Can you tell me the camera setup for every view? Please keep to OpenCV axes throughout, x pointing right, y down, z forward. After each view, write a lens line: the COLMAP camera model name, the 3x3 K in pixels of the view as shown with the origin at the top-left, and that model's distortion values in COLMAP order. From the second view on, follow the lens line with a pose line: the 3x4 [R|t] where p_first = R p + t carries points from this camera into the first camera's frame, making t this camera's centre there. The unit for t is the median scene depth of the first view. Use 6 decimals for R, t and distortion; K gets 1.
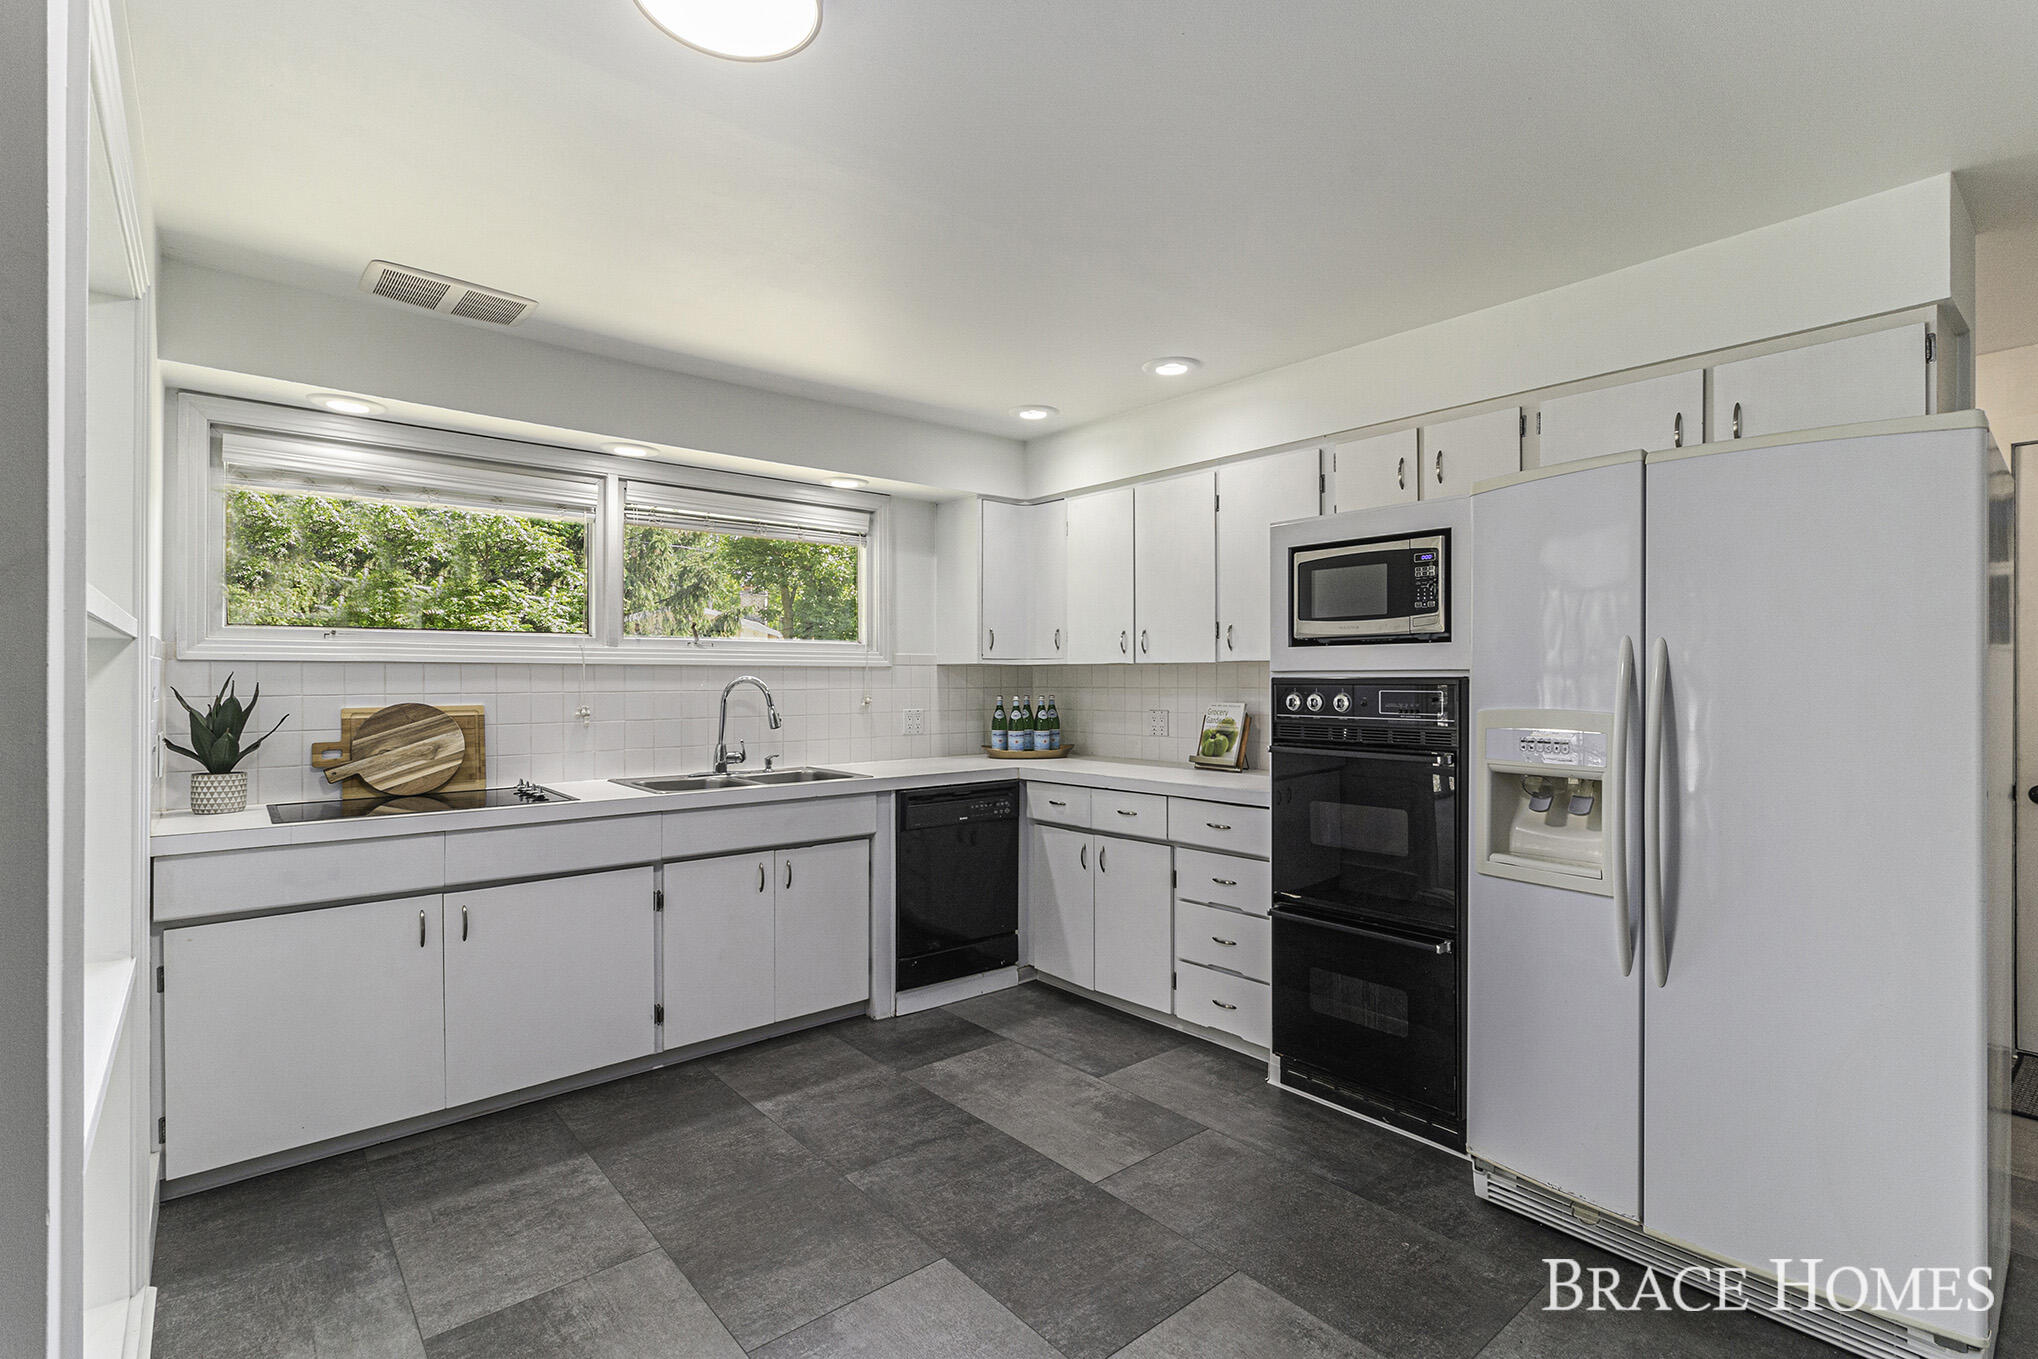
lens RADIAL K [[950.8, 0, 1019.5], [0, 950.8, 679.3], [0, 0, 1]] dist [-0.006408, -0.001653]
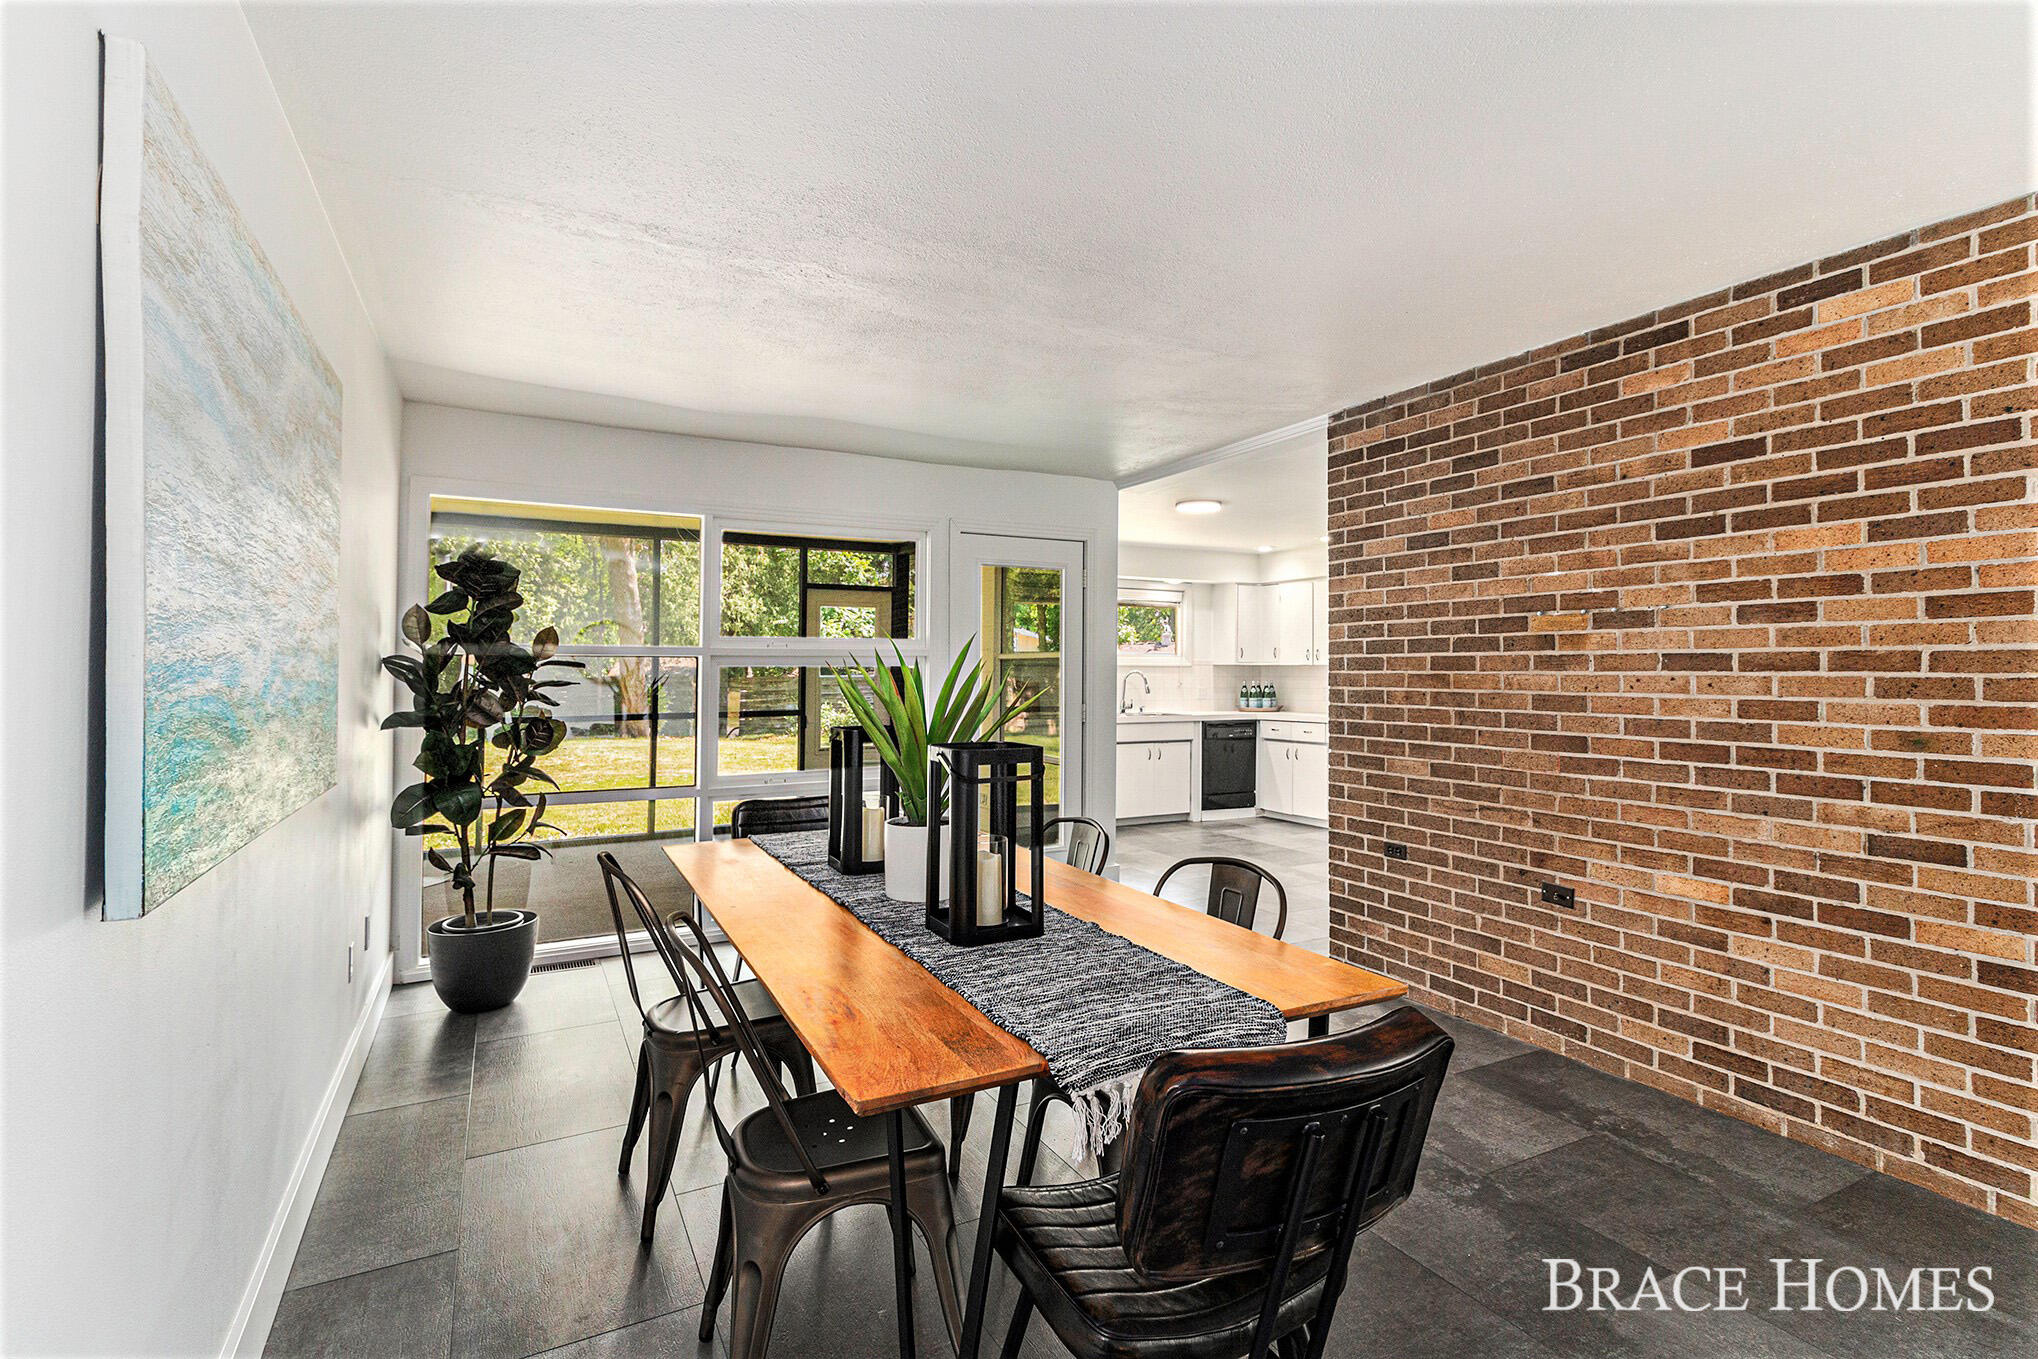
lens RADIAL K [[950.8, 0, 1021.5], [0, 950.8, 672.5], [0, 0, 1]] dist [-0.006408, -0.001653]
pose [[0.977646, 0.005012, -0.210197, -0.064934], [-0.005241, 0.999986, -0.000533, 0.004069], [0.210192, 0.001623, 0.977659, -1.136807]]
